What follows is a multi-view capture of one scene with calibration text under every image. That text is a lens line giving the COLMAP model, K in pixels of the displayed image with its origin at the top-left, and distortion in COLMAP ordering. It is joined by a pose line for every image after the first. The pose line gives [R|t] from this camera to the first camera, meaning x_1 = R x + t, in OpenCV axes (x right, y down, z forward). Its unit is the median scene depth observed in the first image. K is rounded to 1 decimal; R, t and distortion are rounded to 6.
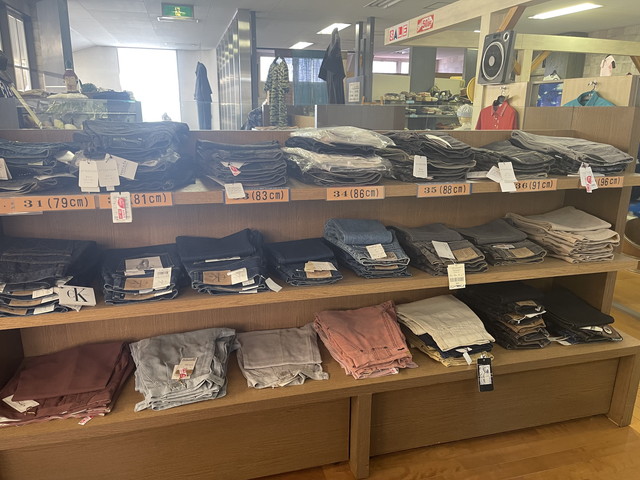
lens RADIAL K [[484.1, 0, 323.5], [0, 484.1, 242.1], [0, 0, 1]] dist [0.077521, -0.113084]
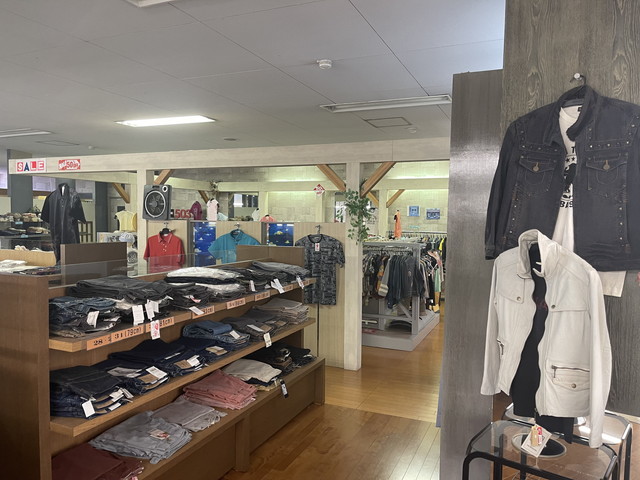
lens RADIAL K [[484.1, 0, 323.5], [0, 484.1, 242.1], [0, 0, 1]] dist [0.077521, -0.113084]
pose [[0.629717, -0.041751, 0.775702, -1.056109], [0.202160, 0.972956, -0.111746, -0.046156], [-0.750059, 0.227184, 0.621127, -0.440993]]
